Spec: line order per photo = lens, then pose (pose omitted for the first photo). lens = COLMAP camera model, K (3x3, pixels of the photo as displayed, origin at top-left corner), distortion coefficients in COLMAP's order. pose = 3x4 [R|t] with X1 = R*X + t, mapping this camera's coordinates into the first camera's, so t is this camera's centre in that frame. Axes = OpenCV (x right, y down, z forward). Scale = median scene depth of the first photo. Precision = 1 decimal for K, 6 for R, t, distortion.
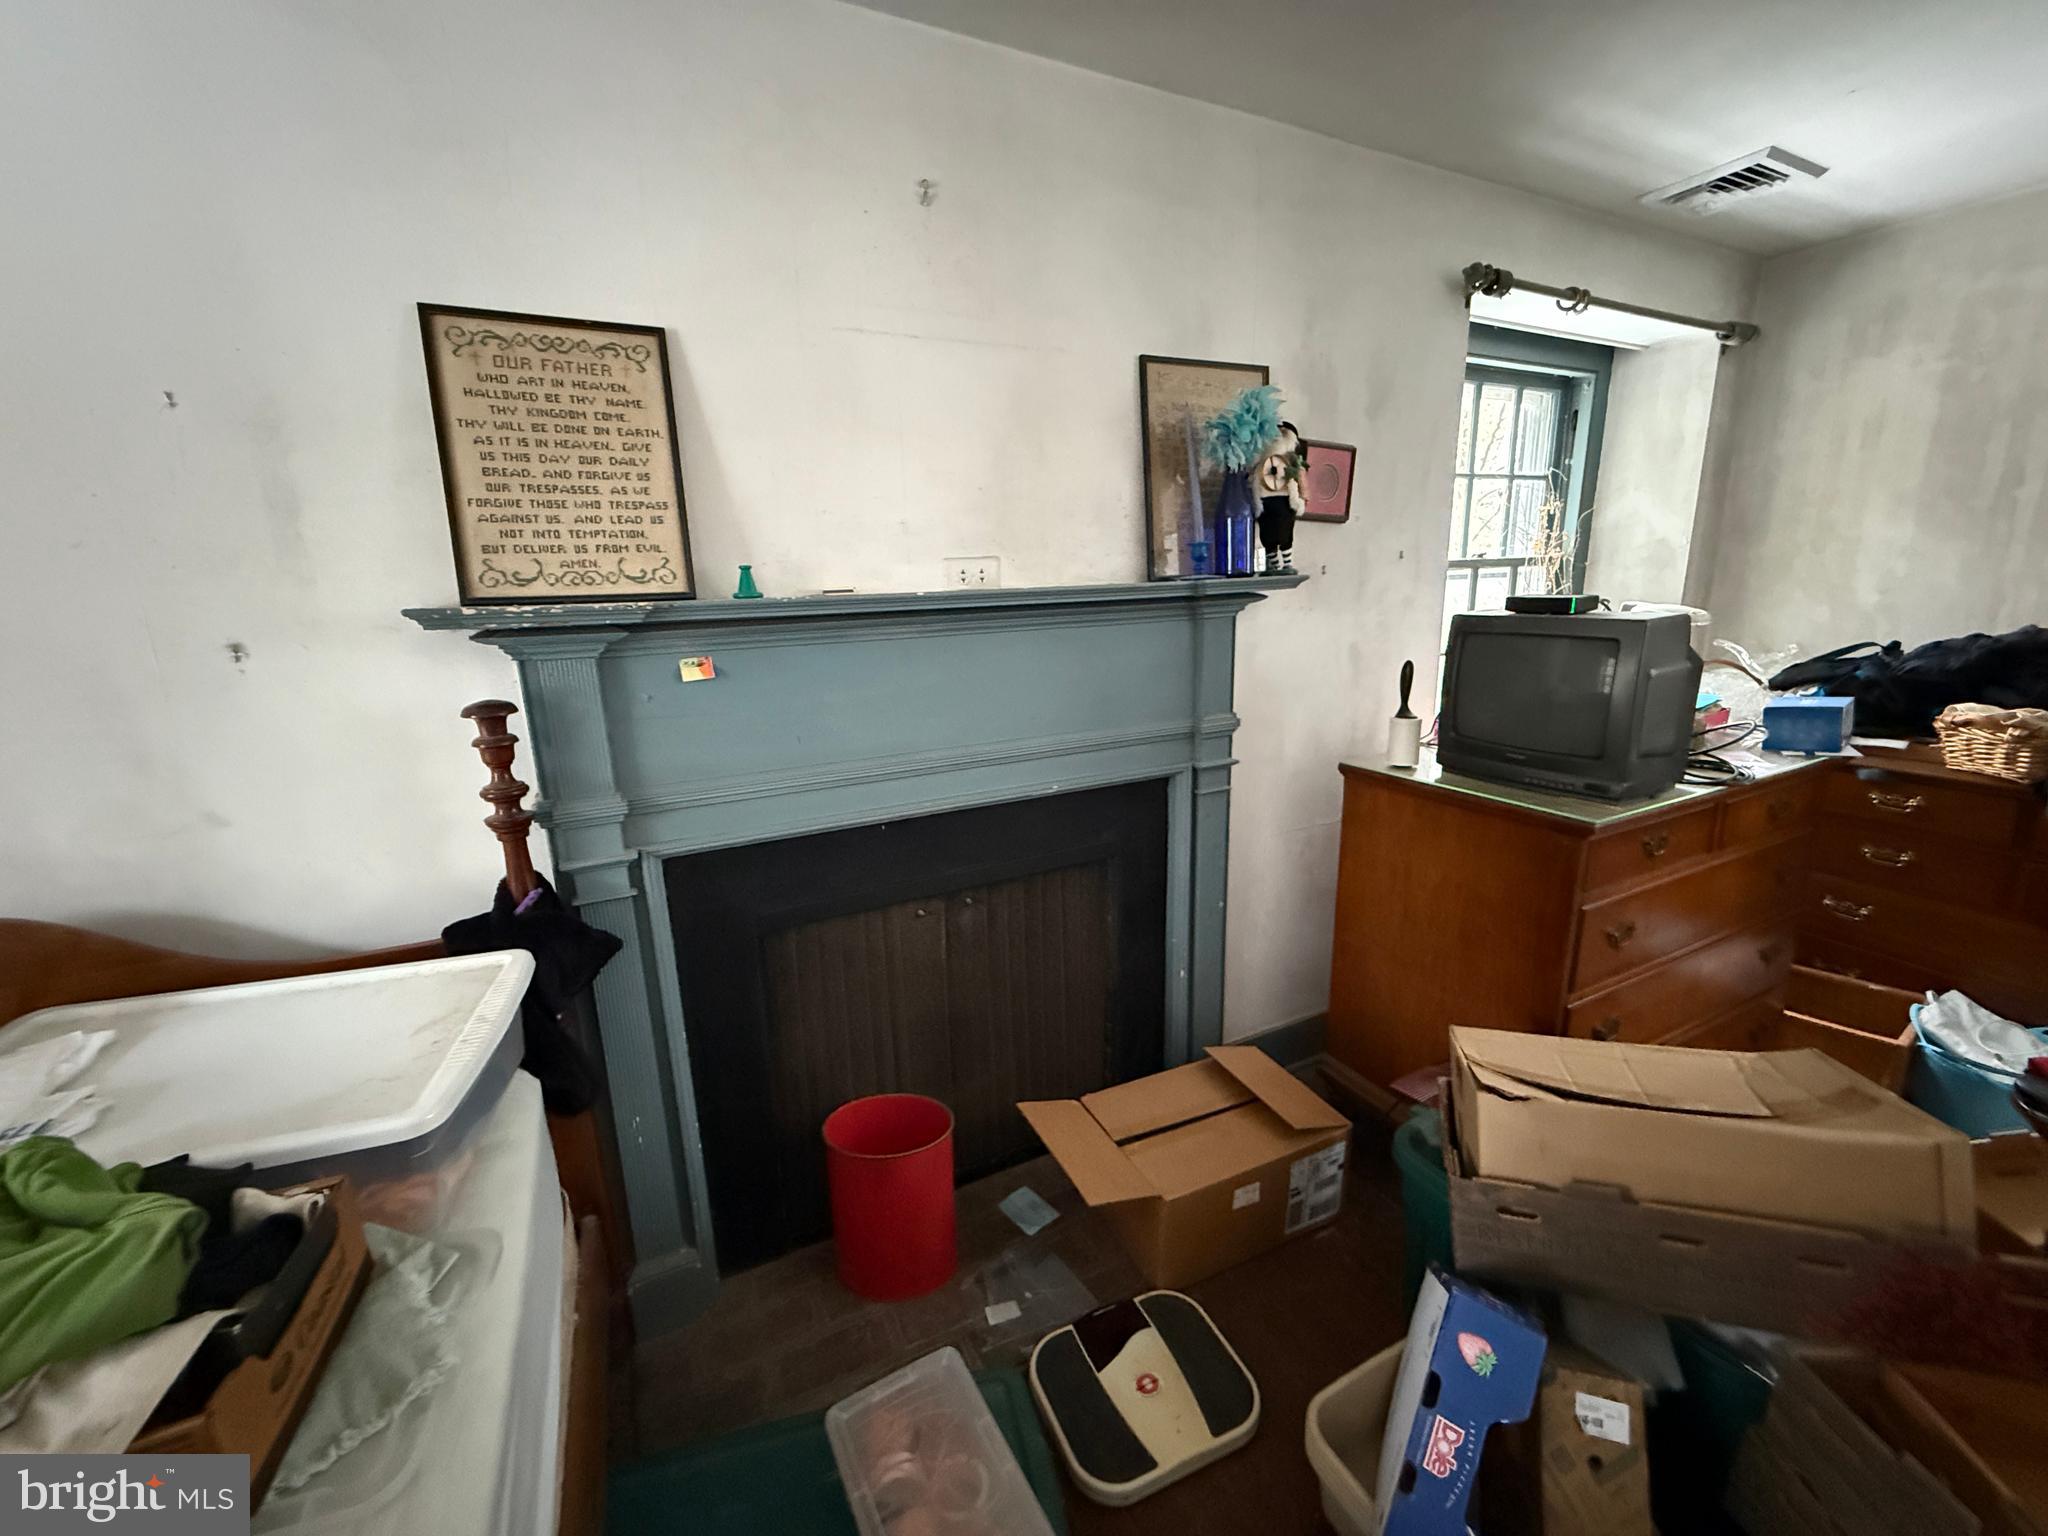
lens RADIAL K [[816.7, 0, 1024.0], [0, 816.7, 768.0], [0, 0, 1]] dist [0.000794, 0.000007]
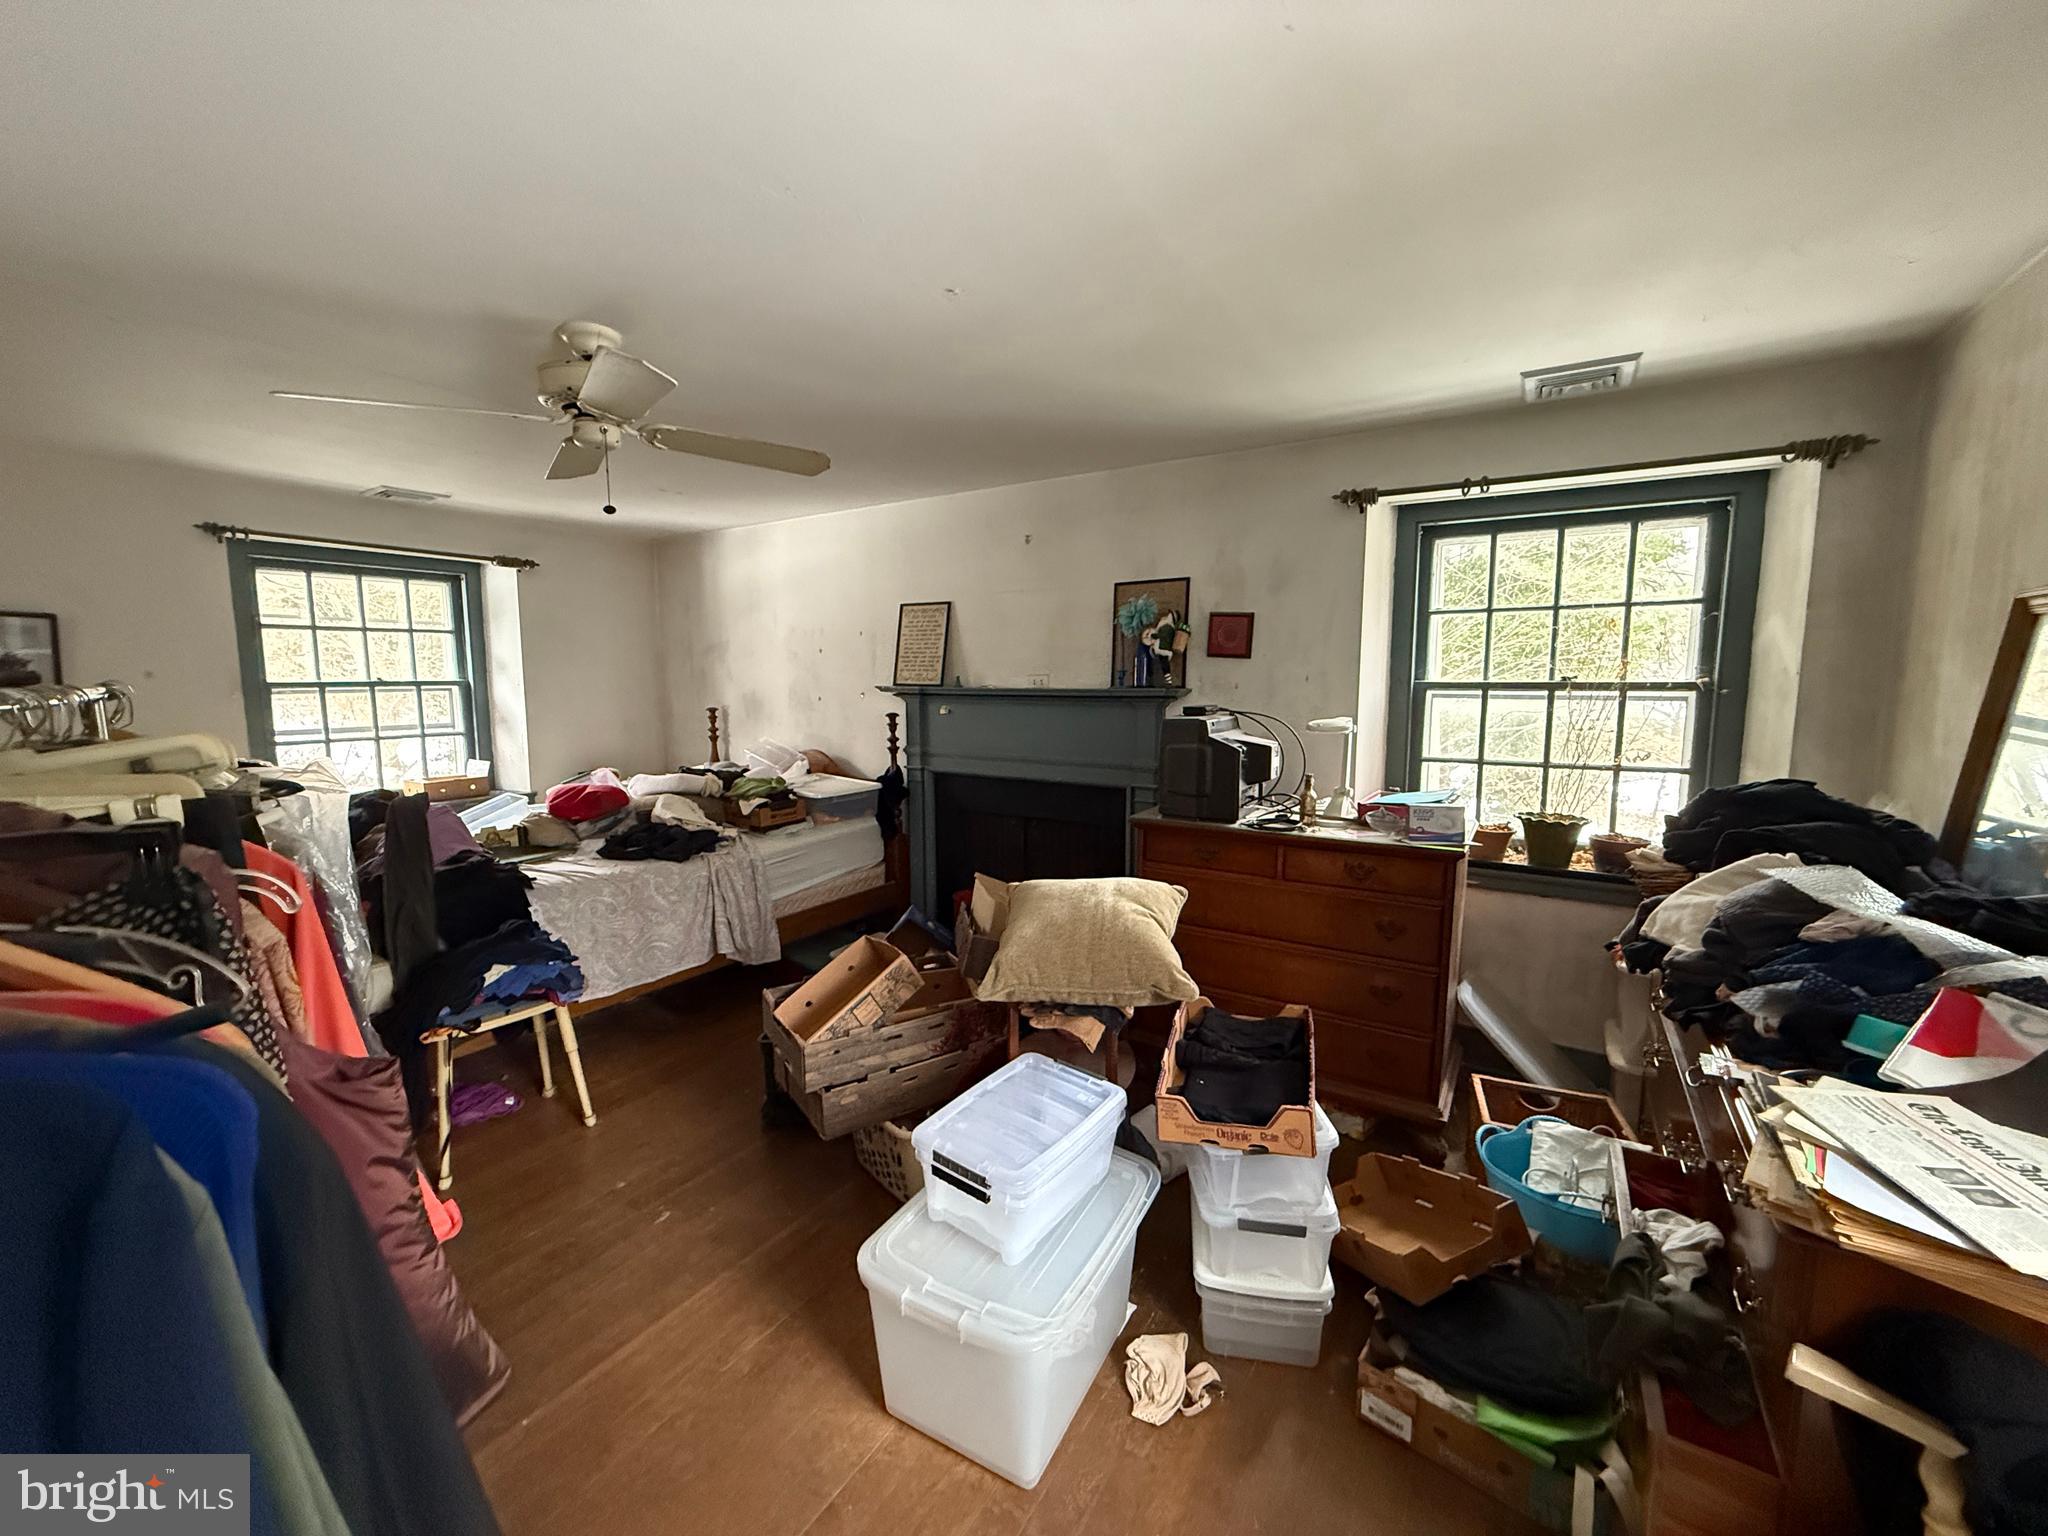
lens RADIAL K [[816.7, 0, 1024.0], [0, 816.7, 768.0], [0, 0, 1]] dist [0.000794, 0.000007]
pose [[0.504354, 0.132489, -0.853273, 2.206606], [-0.207703, 0.977760, 0.029049, -0.057325], [0.838145, 0.162576, 0.520655, -0.259377]]
